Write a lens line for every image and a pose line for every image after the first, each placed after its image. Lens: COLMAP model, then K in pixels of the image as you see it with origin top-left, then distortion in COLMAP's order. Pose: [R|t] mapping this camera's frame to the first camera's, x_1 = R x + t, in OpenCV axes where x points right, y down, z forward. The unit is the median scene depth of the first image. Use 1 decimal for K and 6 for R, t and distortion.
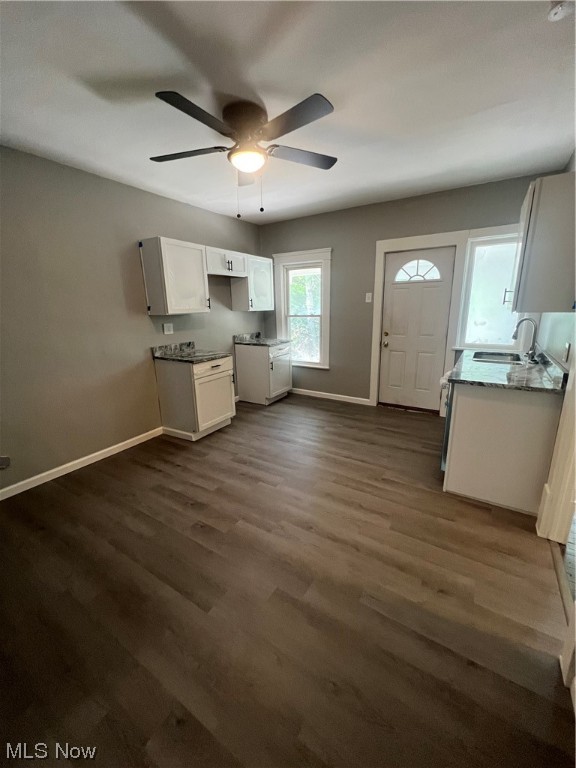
lens RADIAL K [[308.1, 0, 288.0], [0, 308.1, 384.0], [0, 0, 1]] dist [-0.001078, -0.000236]
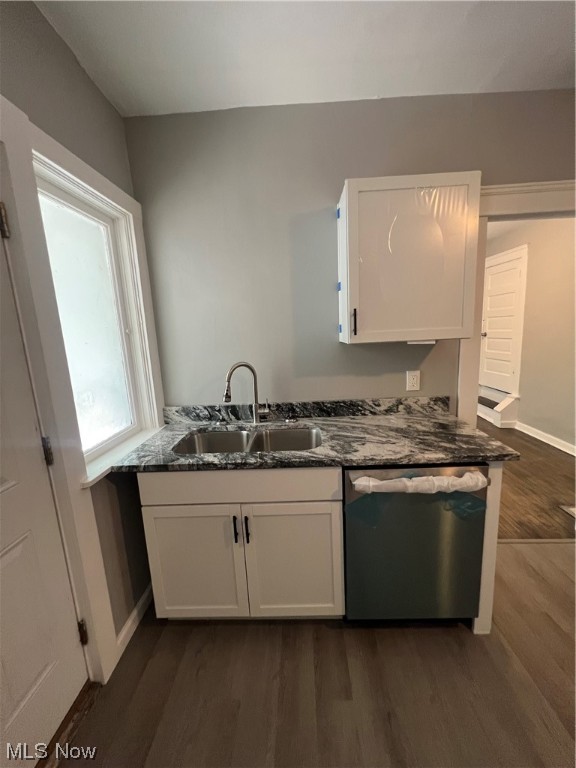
lens RADIAL K [[308.1, 0, 288.0], [0, 308.1, 384.0], [0, 0, 1]] dist [-0.001078, -0.000236]
pose [[-0.494798, -0.107443, 0.862341, 0.158496], [0.274491, 0.922200, 0.272400, -0.244626], [-0.824518, 0.371487, -0.426811, 0.925947]]
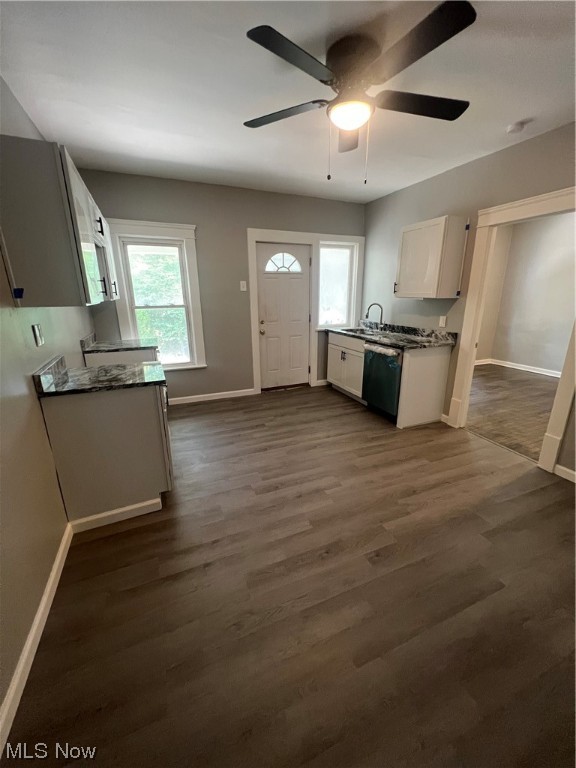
lens RADIAL K [[308.1, 0, 288.0], [0, 308.1, 384.0], [0, 0, 1]] dist [-0.001078, -0.000236]
pose [[0.570176, -0.218742, 0.791866, -0.557200], [0.197939, 0.972082, 0.126001, -0.082516], [-0.797320, 0.084898, 0.597556, 0.371059]]
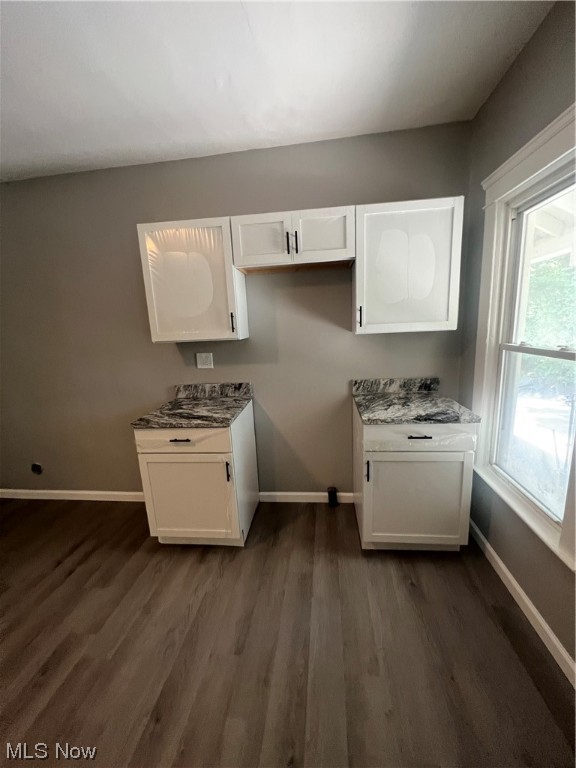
lens RADIAL K [[308.1, 0, 288.0], [0, 308.1, 384.0], [0, 0, 1]] dist [-0.001078, -0.000236]
pose [[0.432748, 0.172396, -0.884878, 0.282364], [-0.189020, 0.977079, 0.097920, -0.223425], [0.881476, 0.124885, 0.455415, 0.838254]]
